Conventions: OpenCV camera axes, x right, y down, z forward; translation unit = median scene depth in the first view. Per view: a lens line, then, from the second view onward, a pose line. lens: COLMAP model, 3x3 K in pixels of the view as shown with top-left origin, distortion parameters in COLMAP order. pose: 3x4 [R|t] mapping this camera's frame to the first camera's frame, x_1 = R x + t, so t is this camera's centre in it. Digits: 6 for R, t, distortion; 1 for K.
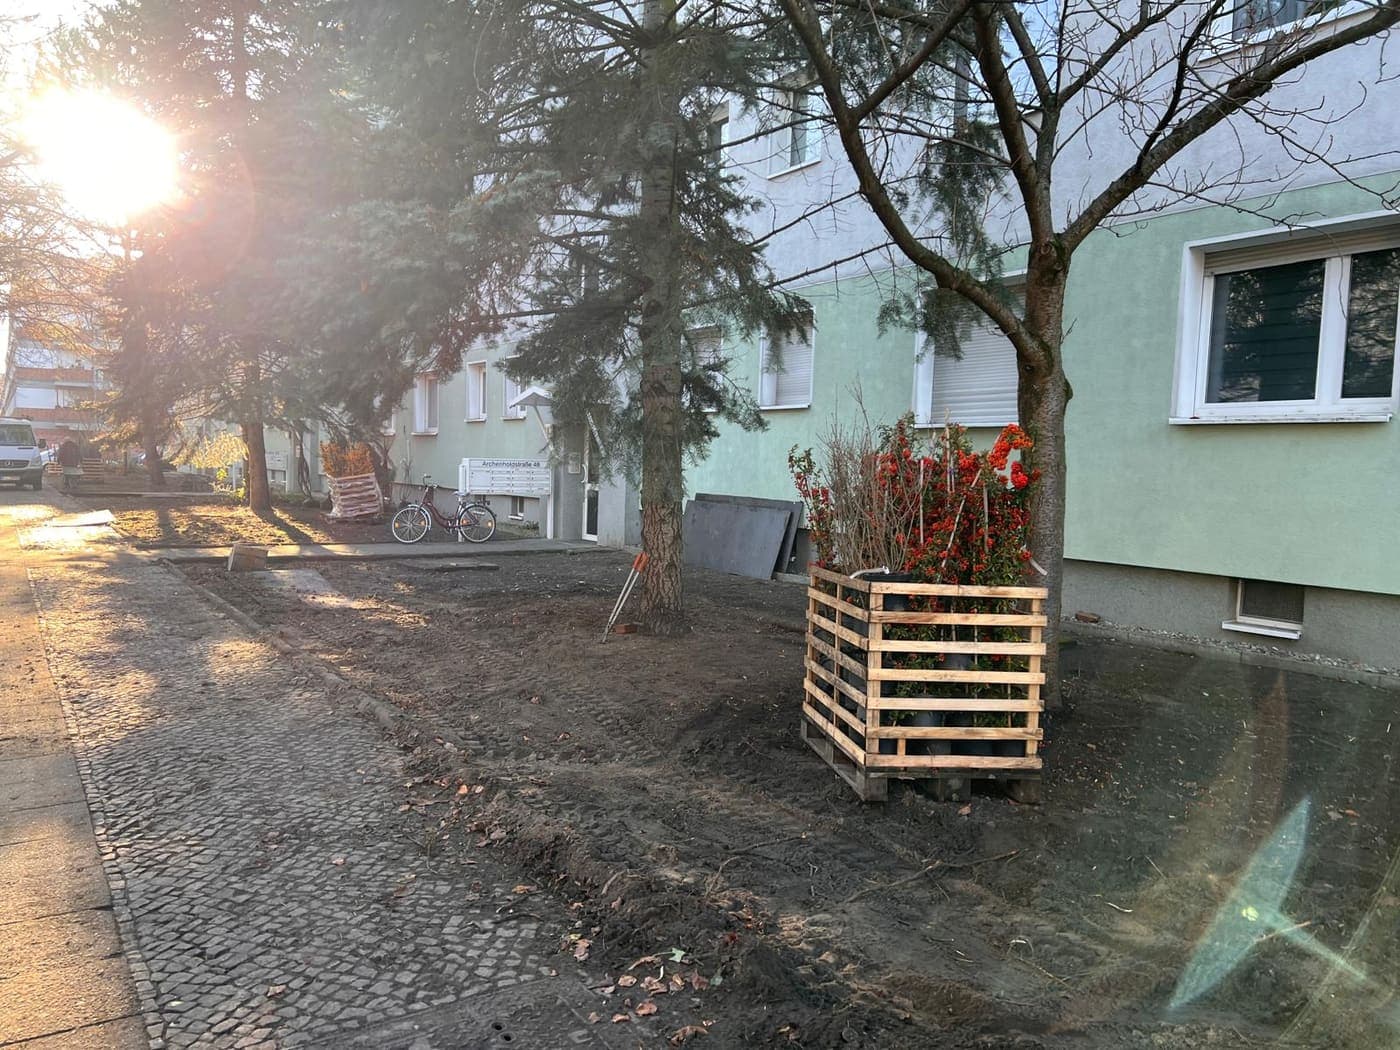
lens RADIAL K [[1032.6, 0, 695.6], [0, 1032.6, 538.7], [0, 0, 1]] dist [0.050280, -0.076395]
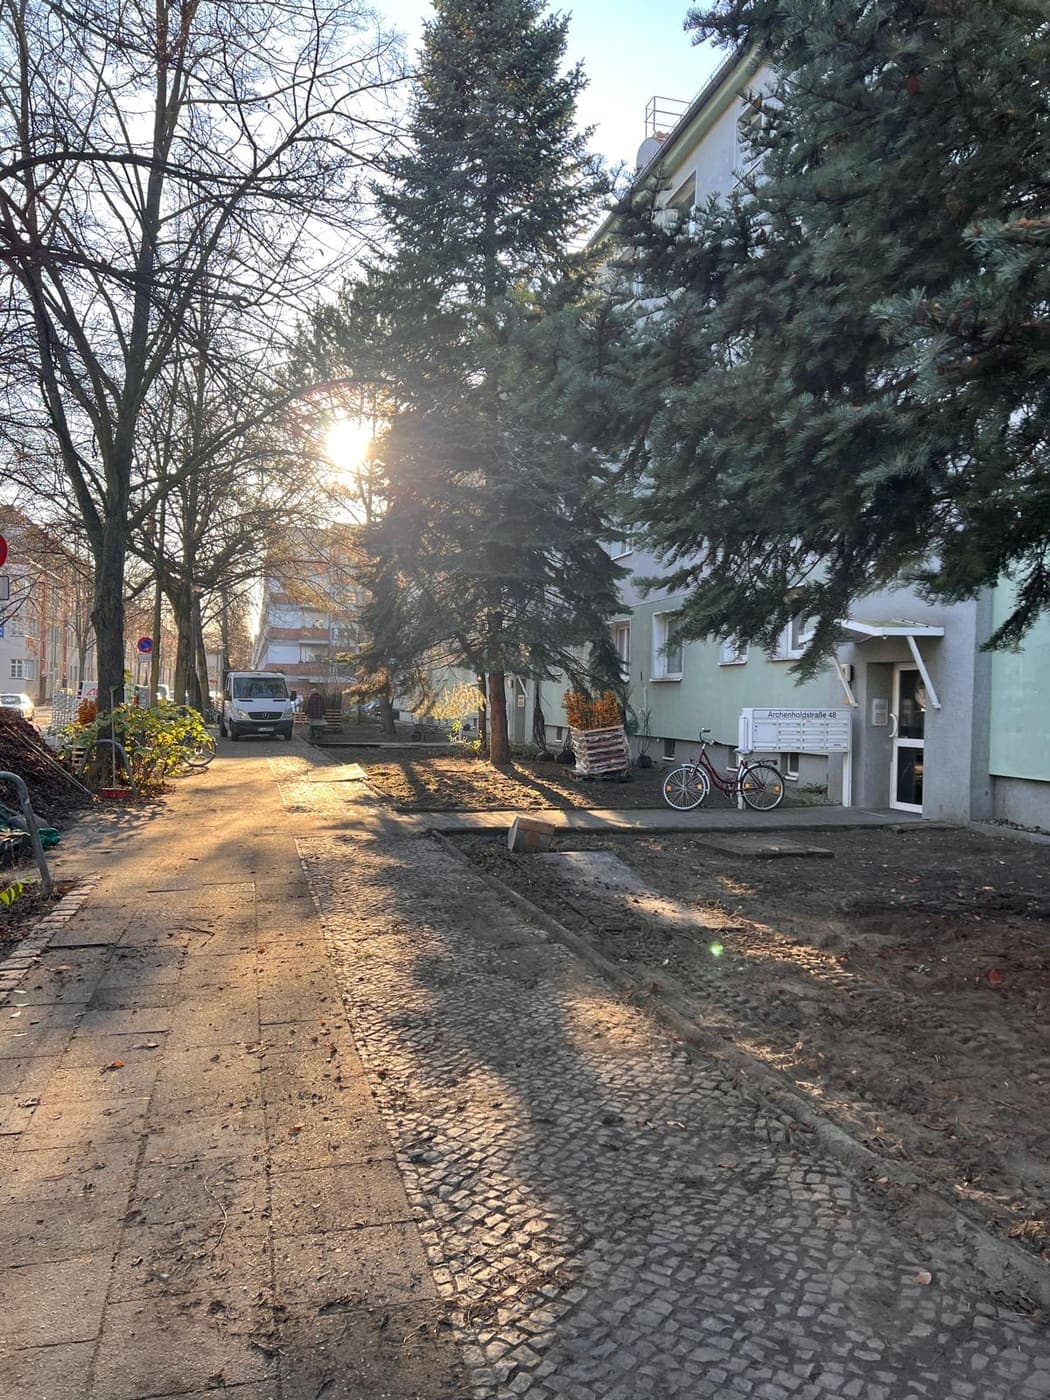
lens RADIAL K [[1032.6, 0, 525.0], [0, 1032.6, 700.0], [0, 0, 1]] dist [0.050280, -0.076395]
pose [[0.946095, -0.010145, -0.323732, -0.117494], [-0.016010, 0.996823, -0.078026, -0.015944], [0.323495, 0.079003, 0.942926, 0.154420]]
